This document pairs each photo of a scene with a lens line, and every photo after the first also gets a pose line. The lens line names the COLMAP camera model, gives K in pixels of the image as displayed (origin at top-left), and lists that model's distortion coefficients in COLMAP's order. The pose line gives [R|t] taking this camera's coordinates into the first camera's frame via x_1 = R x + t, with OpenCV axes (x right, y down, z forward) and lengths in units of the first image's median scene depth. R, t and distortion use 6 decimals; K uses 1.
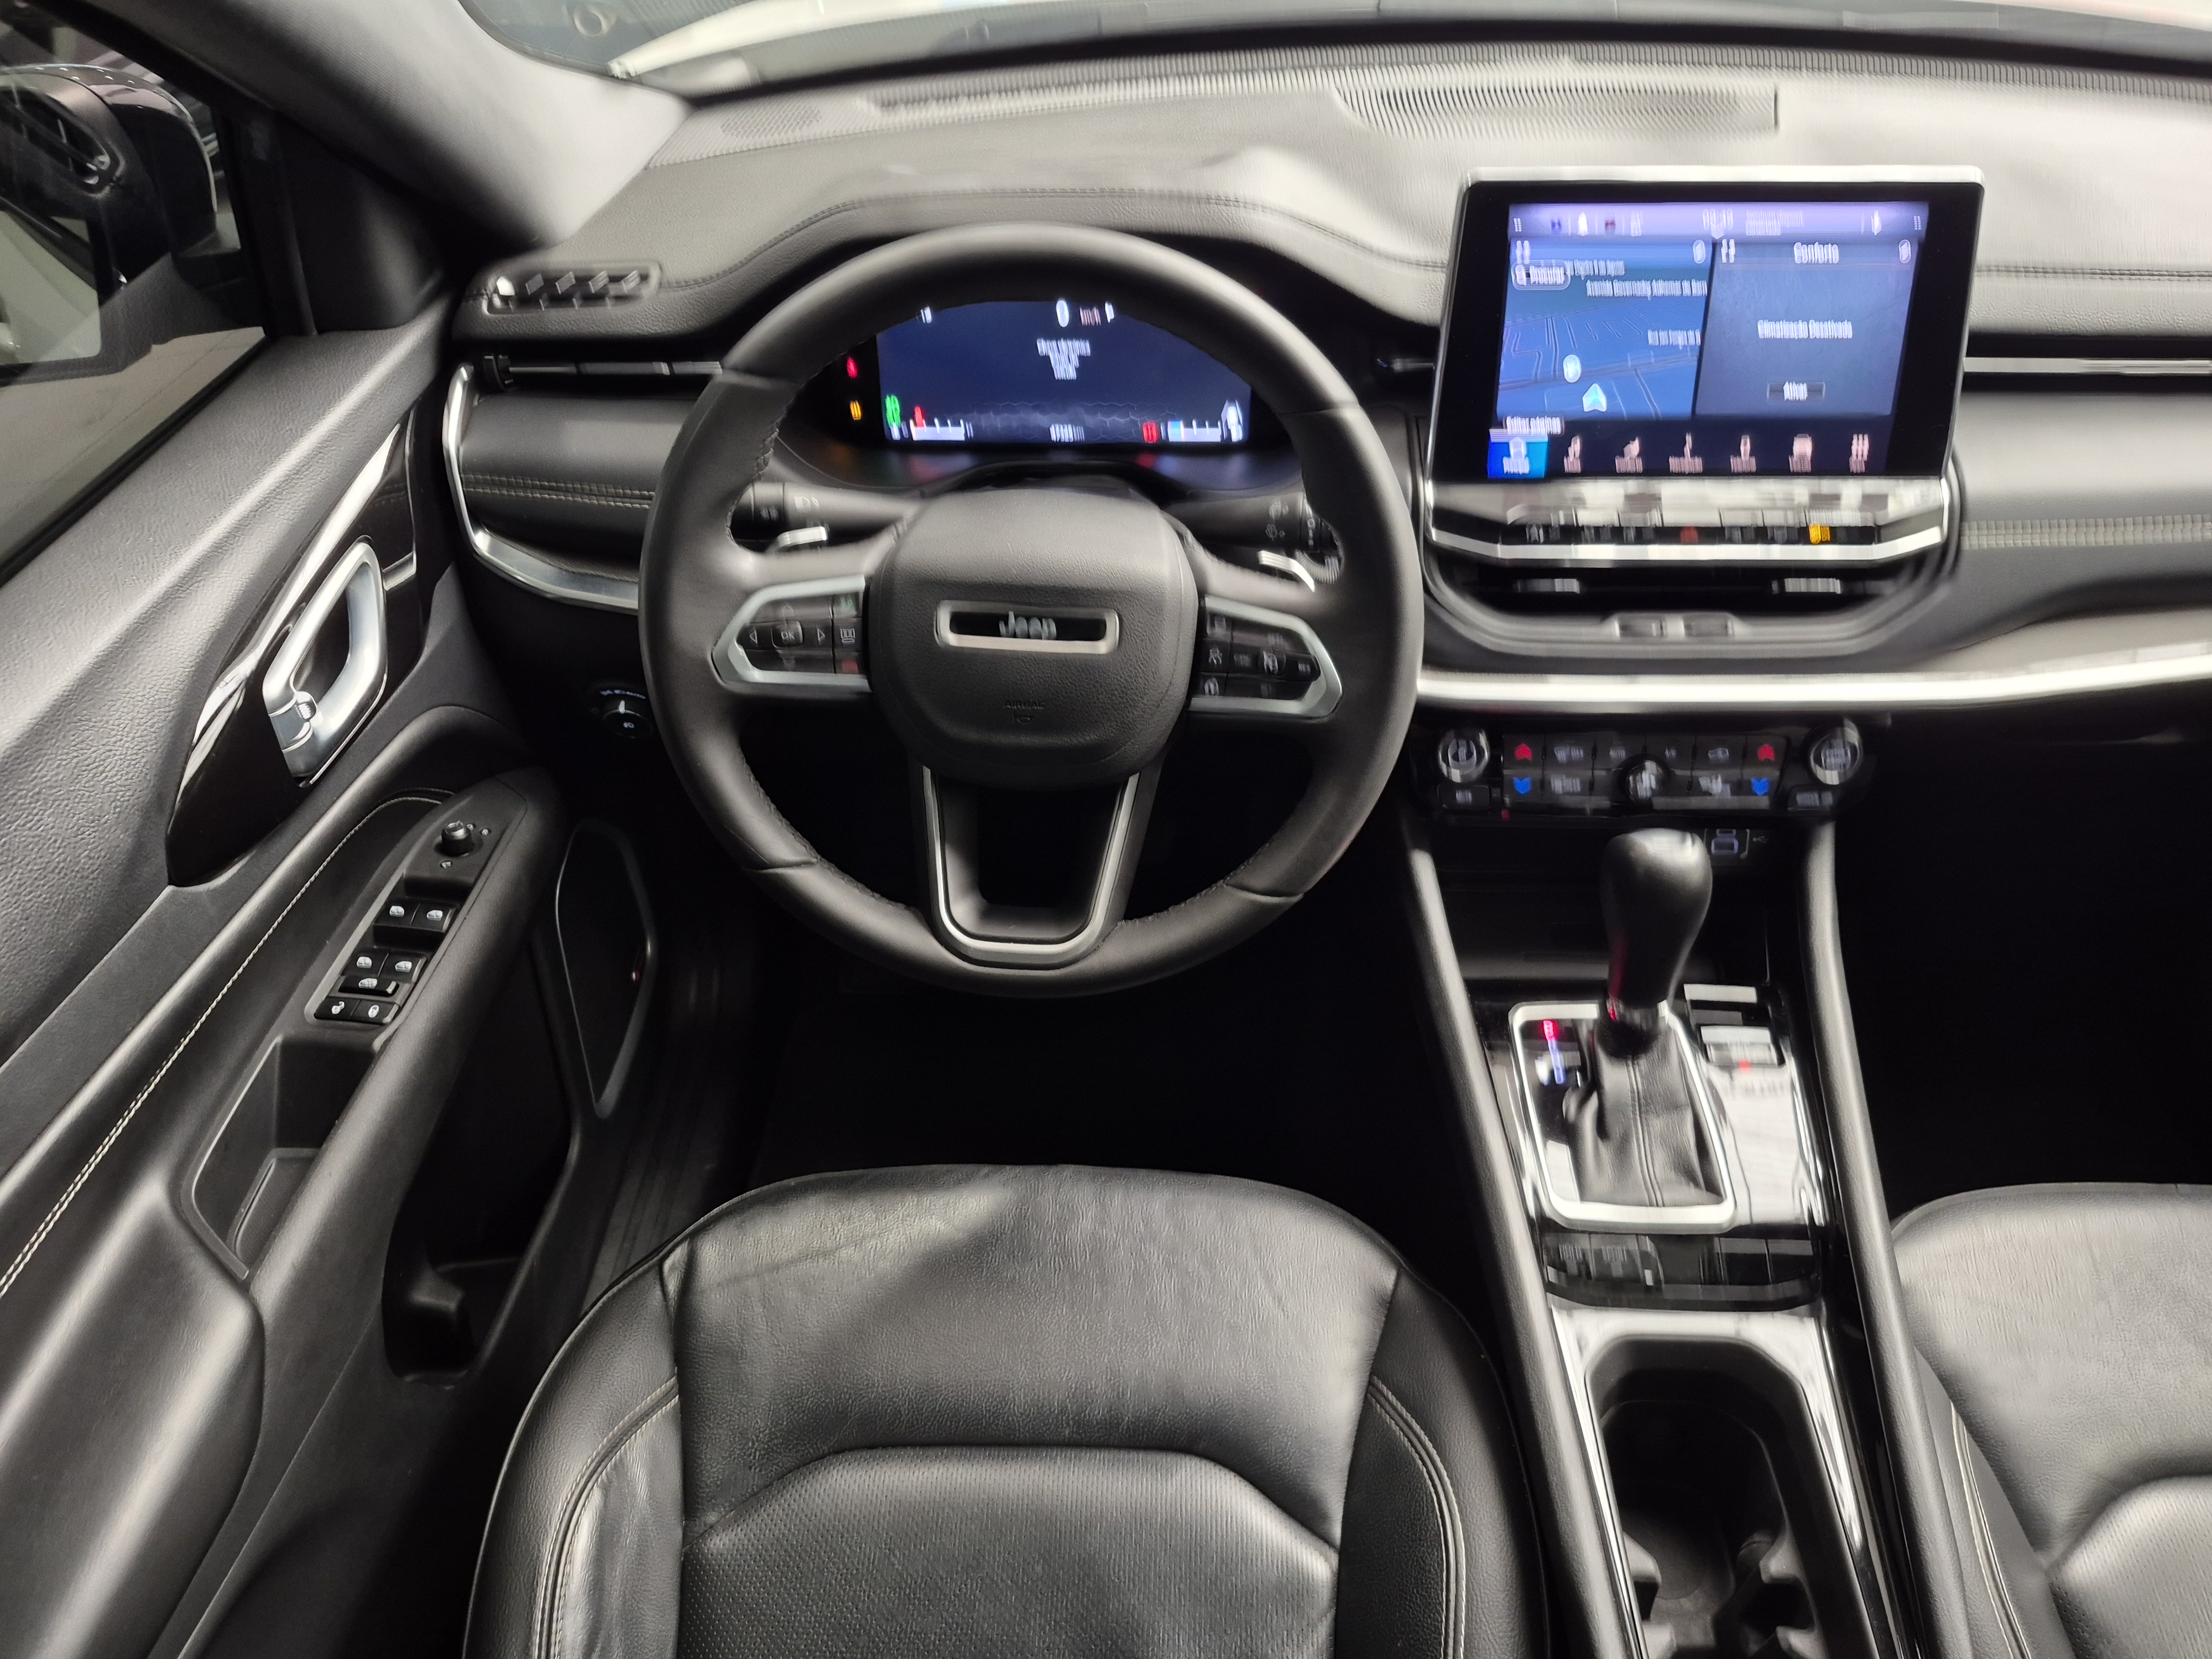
lens RADIAL K [[1477.9, 0, 1107.5], [0, 1477.9, 759.1], [0, 0, 1]] dist [0.079331, 0.000920]
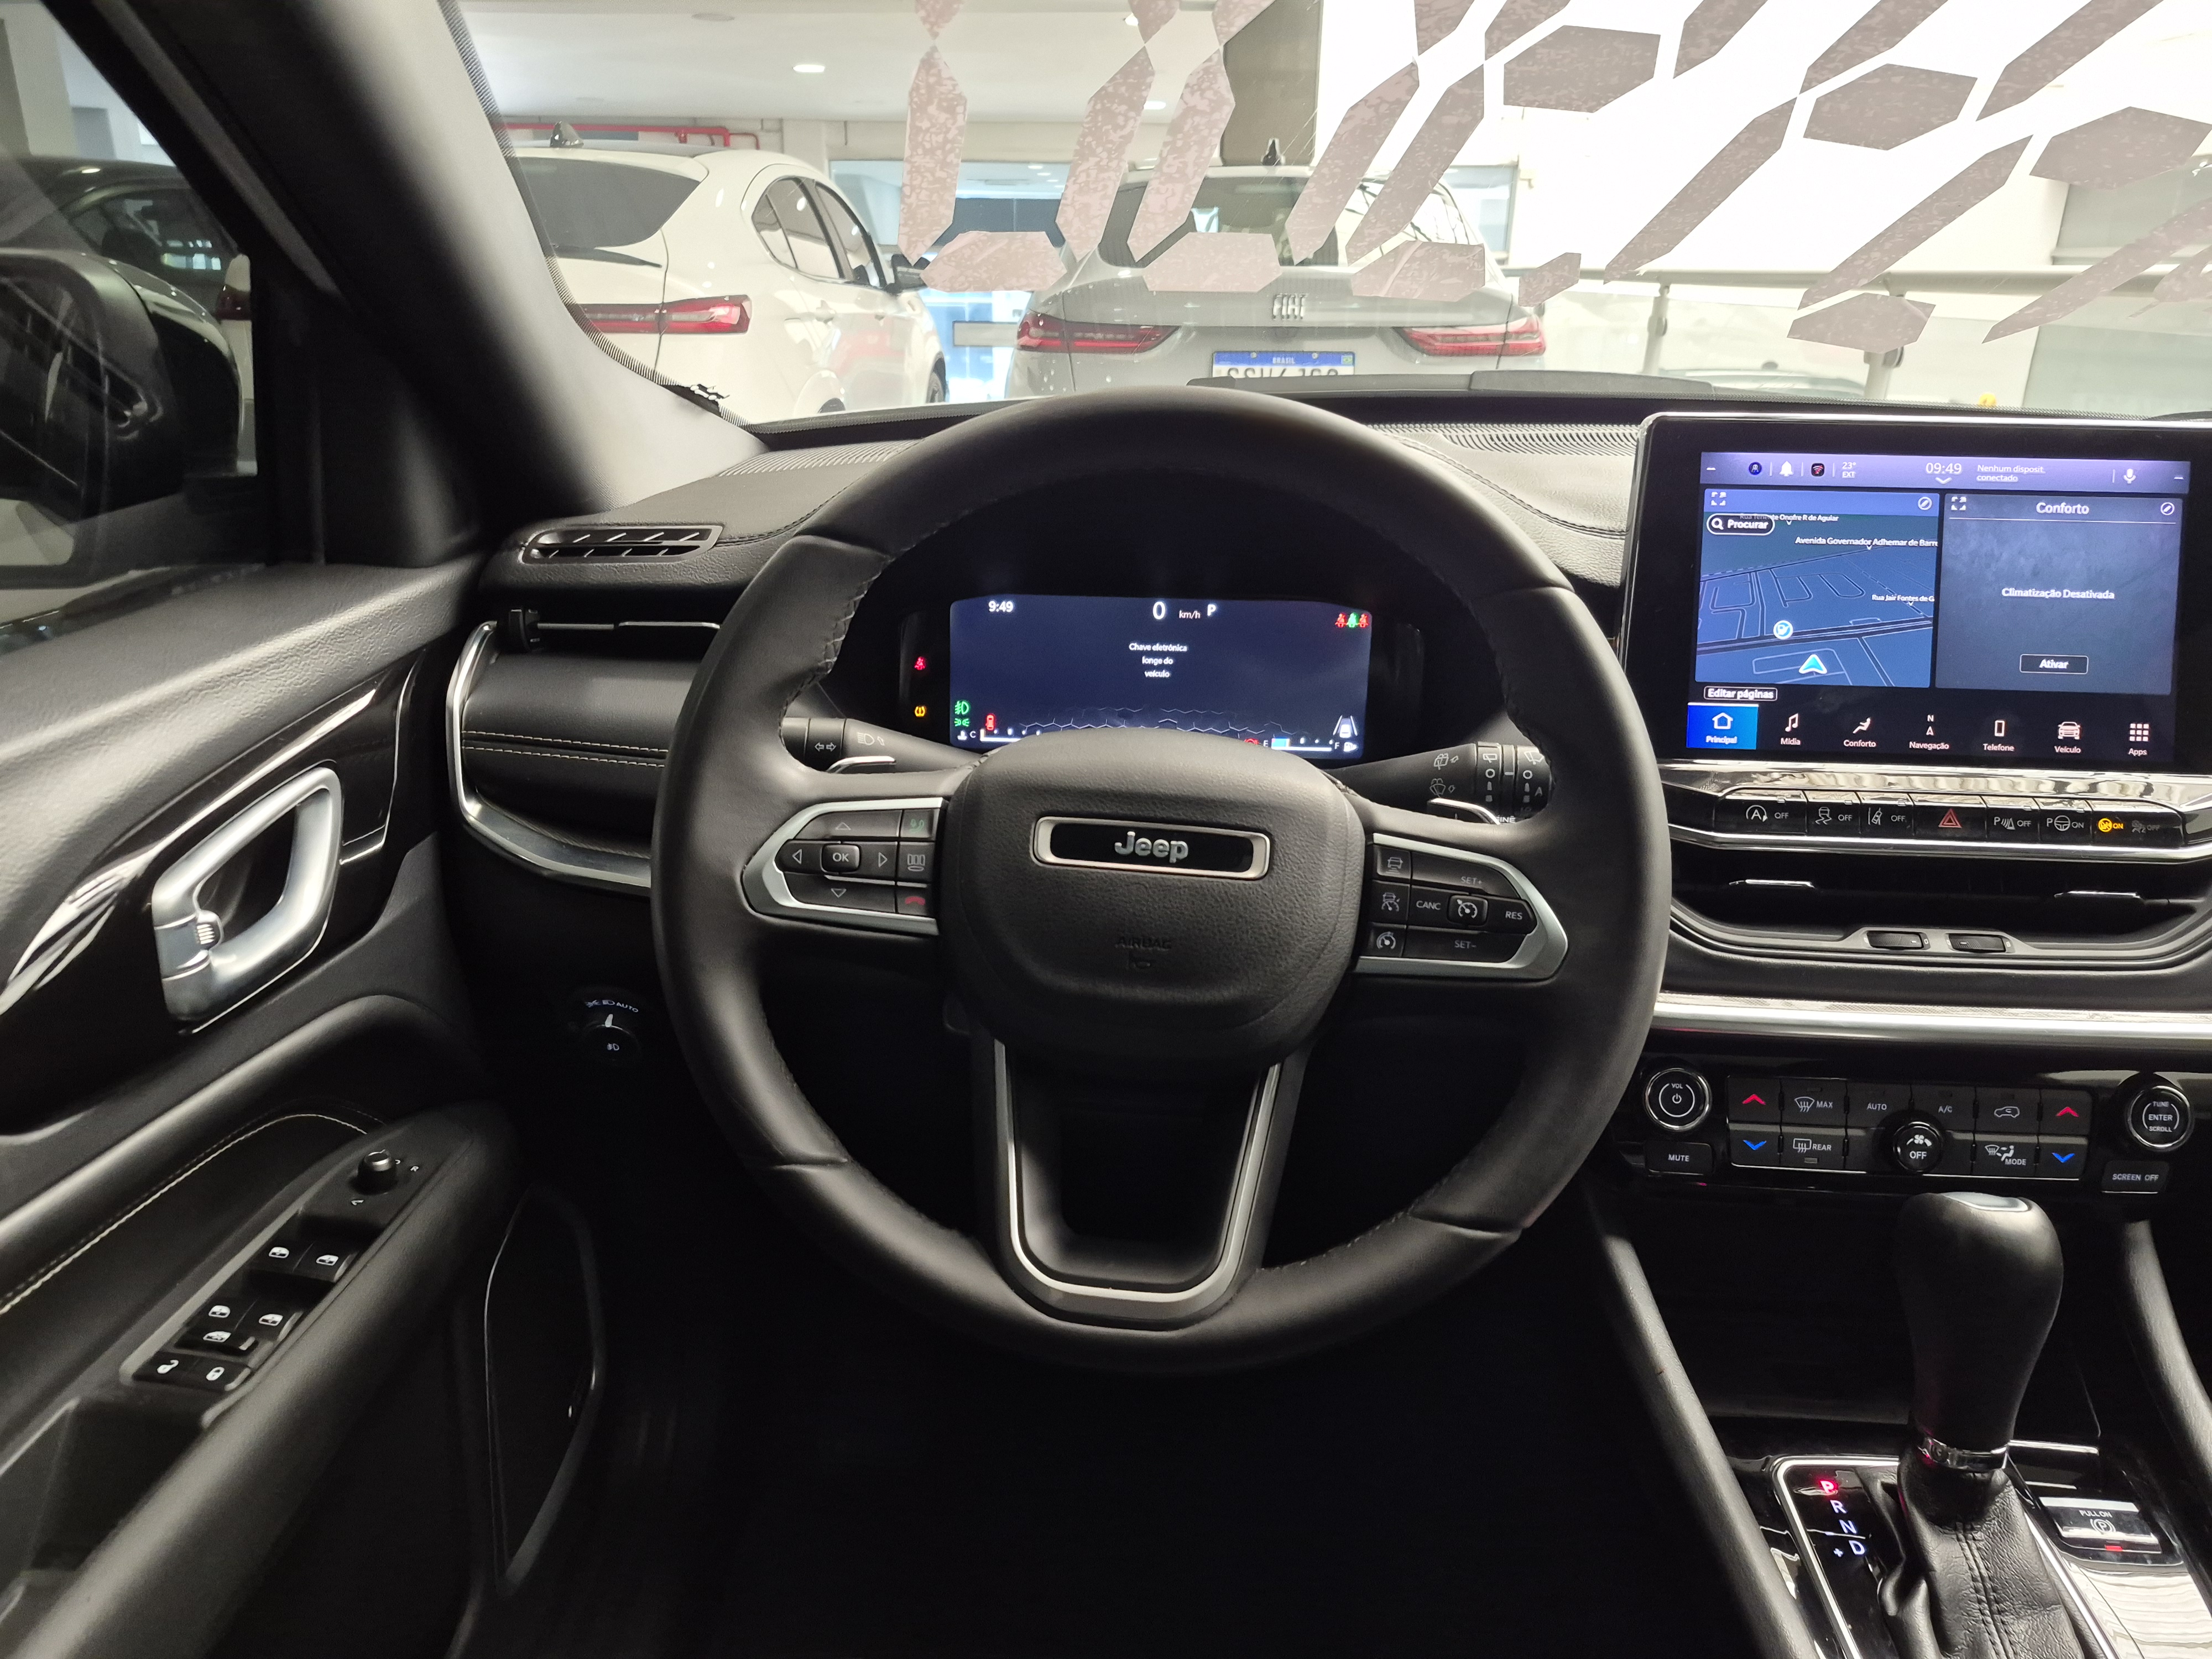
lens RADIAL K [[1493.6, 0, 1106.0], [0, 1493.6, 829.5], [0, 0, 1]] dist [0.100103, -0.084262]
pose [[0.999358, 0.034522, -0.009618, -0.060572], [-0.035828, 0.956633, -0.289085, 0.110448], [-0.000779, 0.289244, 0.957255, 0.213156]]
